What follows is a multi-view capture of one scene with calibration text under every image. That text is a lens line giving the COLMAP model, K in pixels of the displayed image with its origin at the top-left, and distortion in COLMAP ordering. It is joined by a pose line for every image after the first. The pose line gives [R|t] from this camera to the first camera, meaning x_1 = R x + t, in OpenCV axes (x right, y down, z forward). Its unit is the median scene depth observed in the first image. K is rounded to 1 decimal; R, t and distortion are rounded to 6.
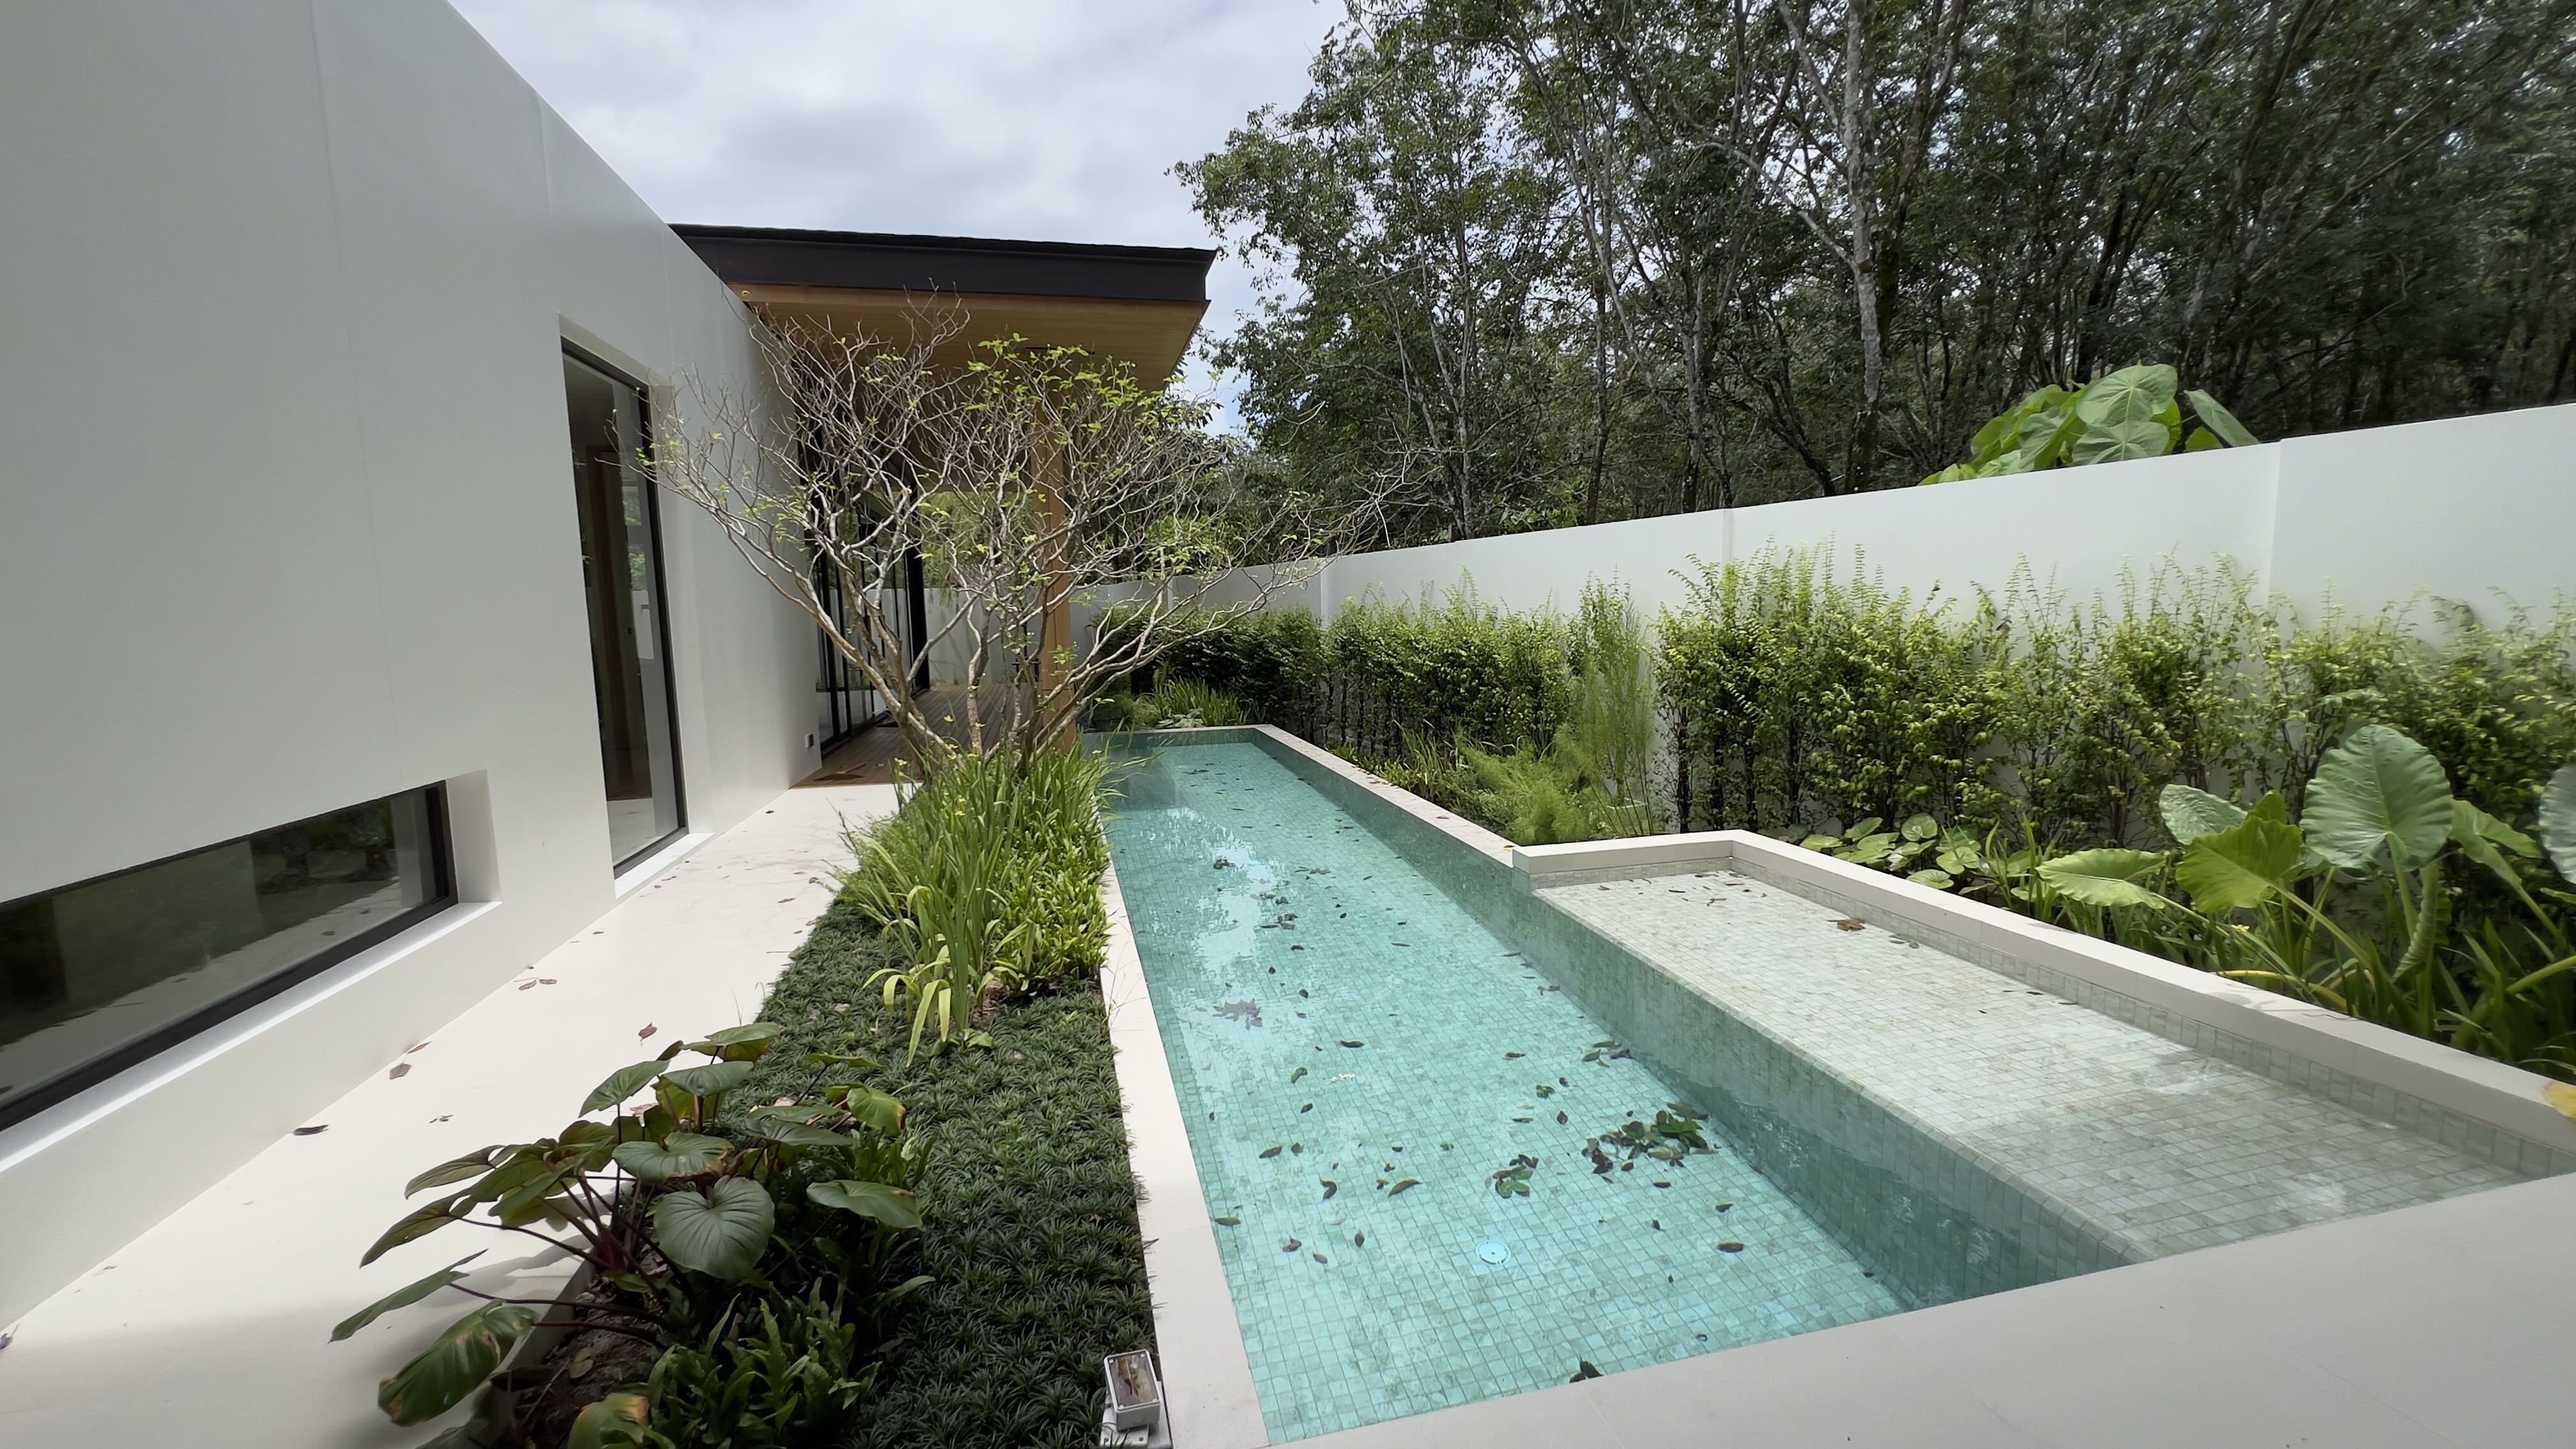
lens RADIAL K [[1037.9, 0, 1288.0], [0, 1037.9, 724.5], [0, 0, 1]] dist [-0.001159, -0.000068]
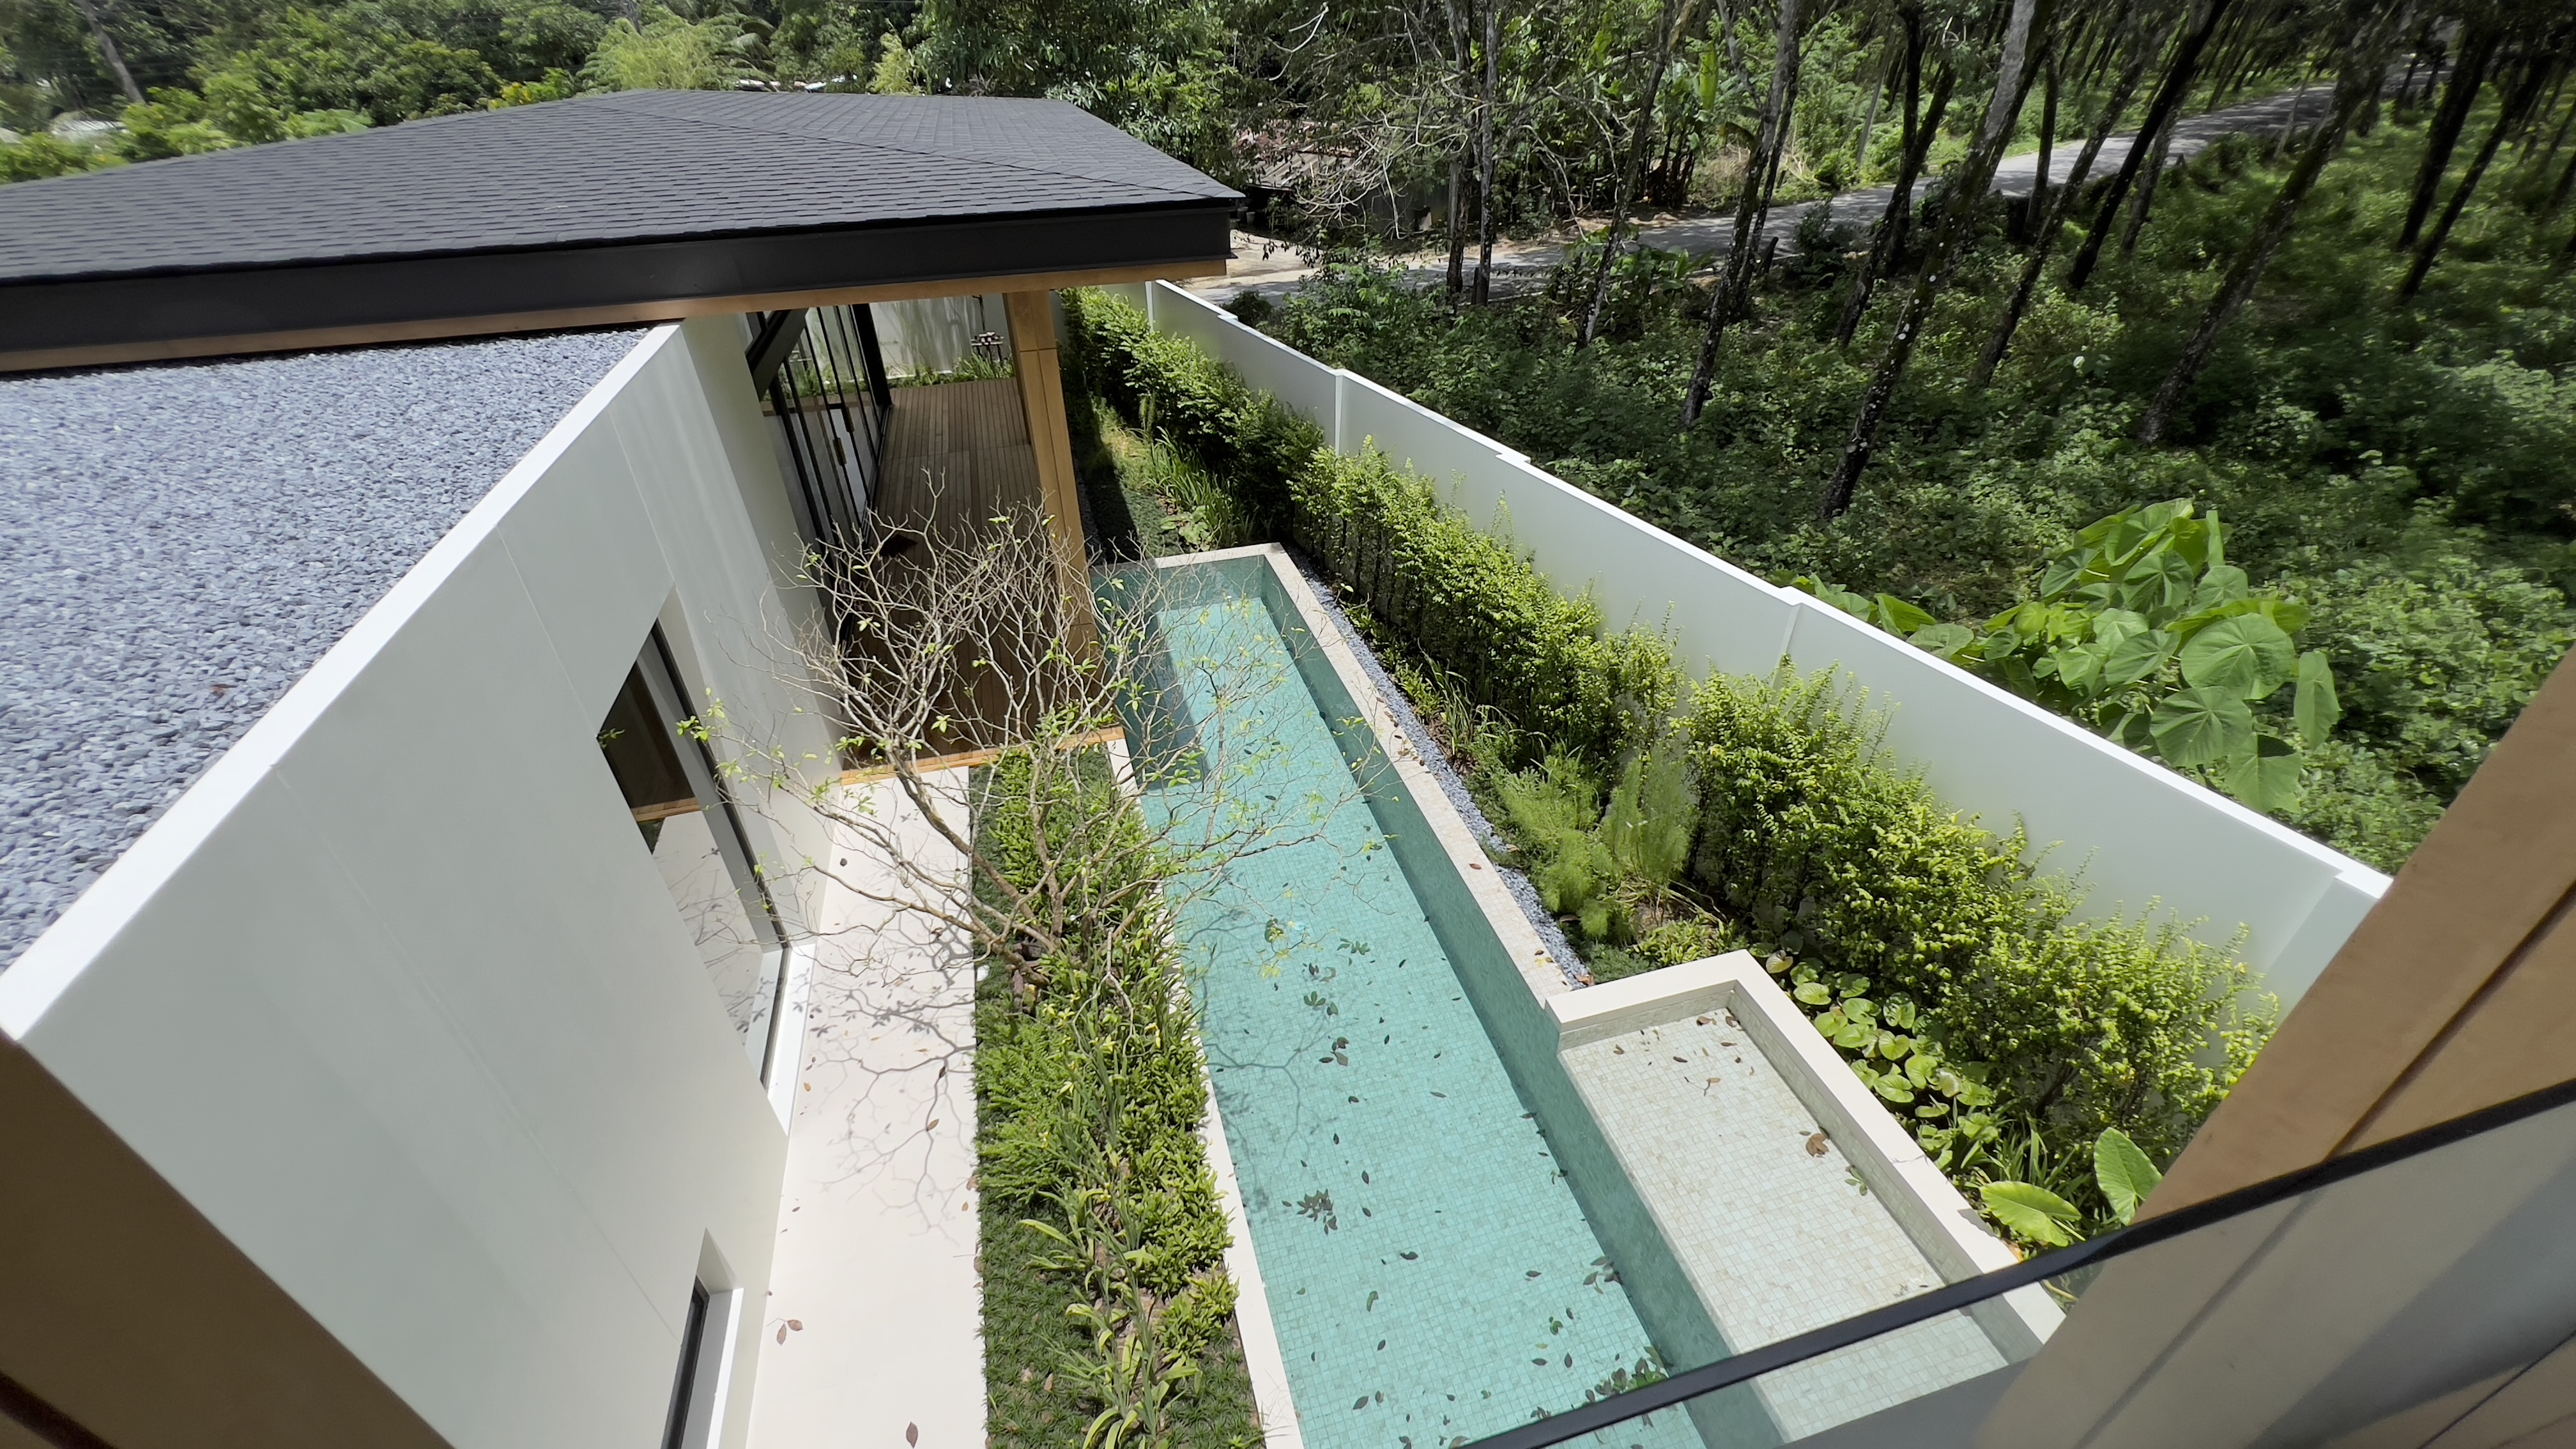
lens RADIAL K [[1017.6, 0, 1288.0], [0, 1017.6, 724.5], [0, 0, 1]] dist [-0.000357, 0.000011]
pose [[0.998960, -0.015375, 0.042930, -0.147981], [-0.005746, 0.891501, 0.452982, -0.950056], [-0.045237, -0.452757, 0.890486, 0.189468]]
